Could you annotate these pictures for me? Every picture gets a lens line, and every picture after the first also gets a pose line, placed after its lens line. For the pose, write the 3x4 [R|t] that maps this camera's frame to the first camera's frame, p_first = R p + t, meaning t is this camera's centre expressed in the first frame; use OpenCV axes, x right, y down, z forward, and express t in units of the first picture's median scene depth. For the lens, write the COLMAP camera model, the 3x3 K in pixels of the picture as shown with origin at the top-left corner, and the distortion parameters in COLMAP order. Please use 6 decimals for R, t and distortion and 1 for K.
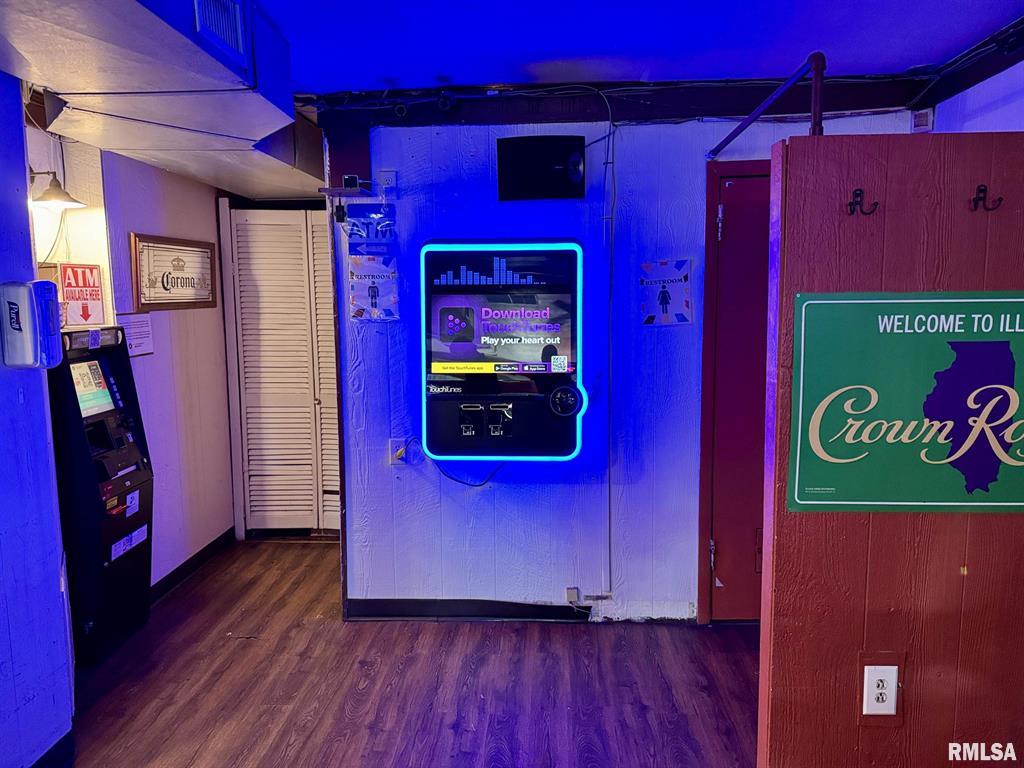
lens RADIAL K [[715.5, 0, 512.0], [0, 715.5, 384.0], [0, 0, 1]] dist [0.082745, -0.111935]
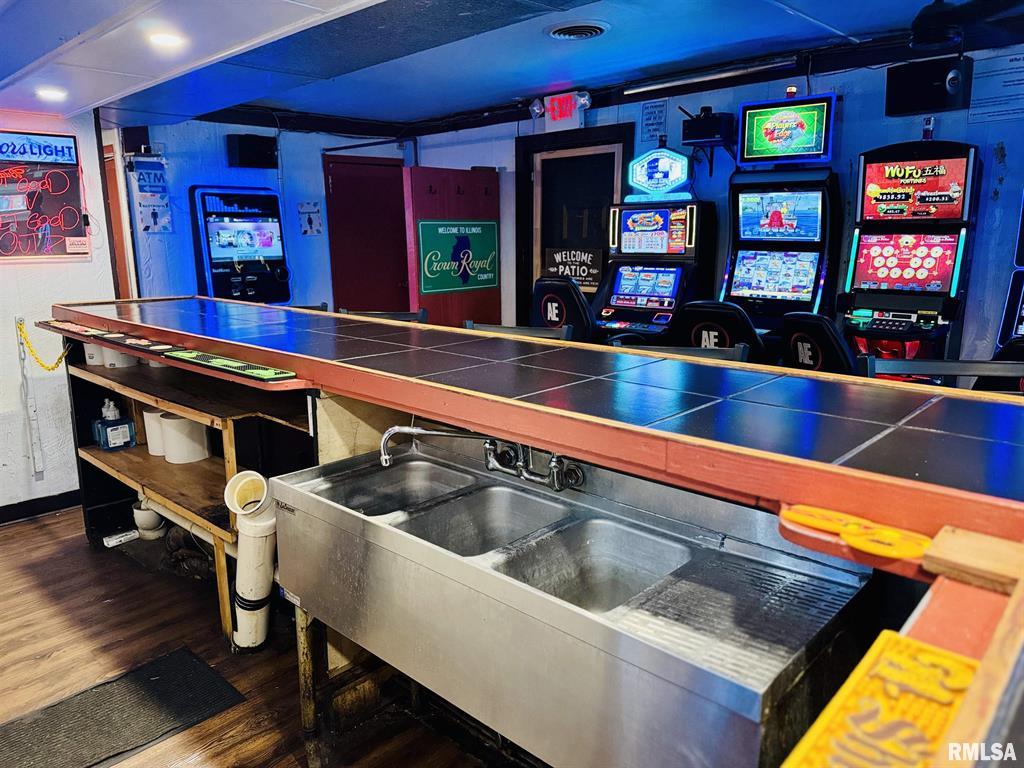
lens RADIAL K [[715.5, 0, 512.0], [0, 715.5, 384.0], [0, 0, 1]] dist [0.082745, -0.111935]
pose [[0.642733, -0.157978, 0.749625, -1.010978], [0.091124, 0.987325, 0.129942, 0.115971], [-0.760652, -0.015208, 0.648982, -0.737583]]
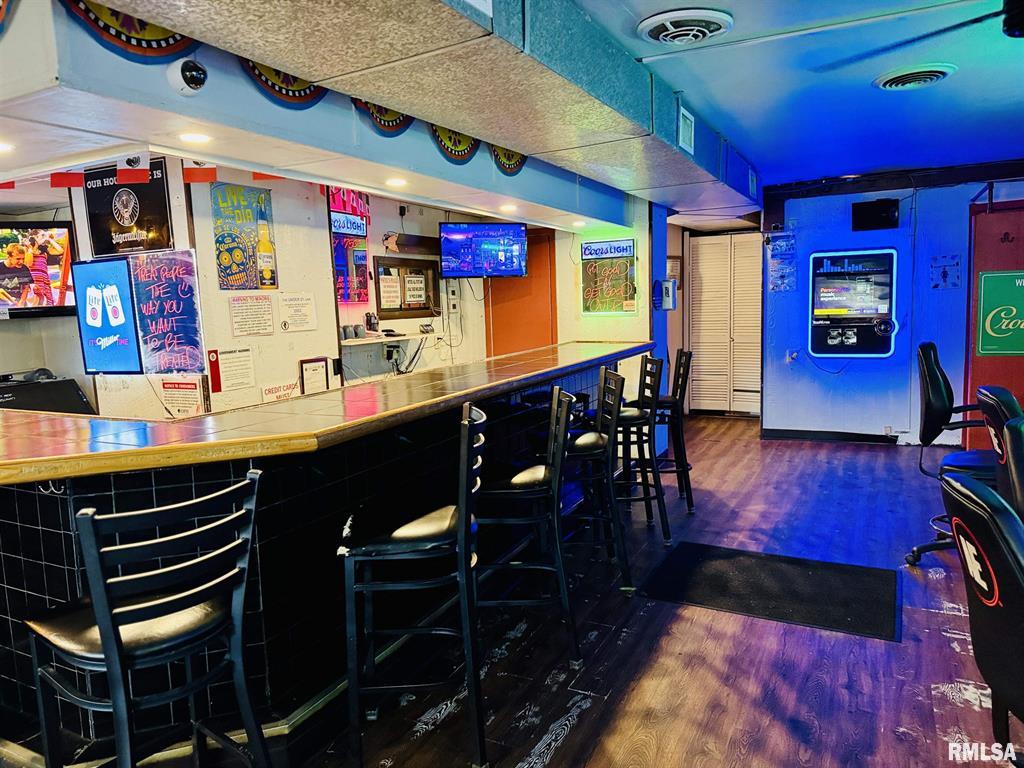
lens RADIAL K [[715.5, 0, 512.0], [0, 715.5, 384.0], [0, 0, 1]] dist [0.082745, -0.111935]
pose [[0.913038, 0.022873, -0.407233, -0.050487], [-0.015315, 0.999645, 0.021808, 0.153406], [0.407587, -0.013674, 0.913064, -1.293326]]
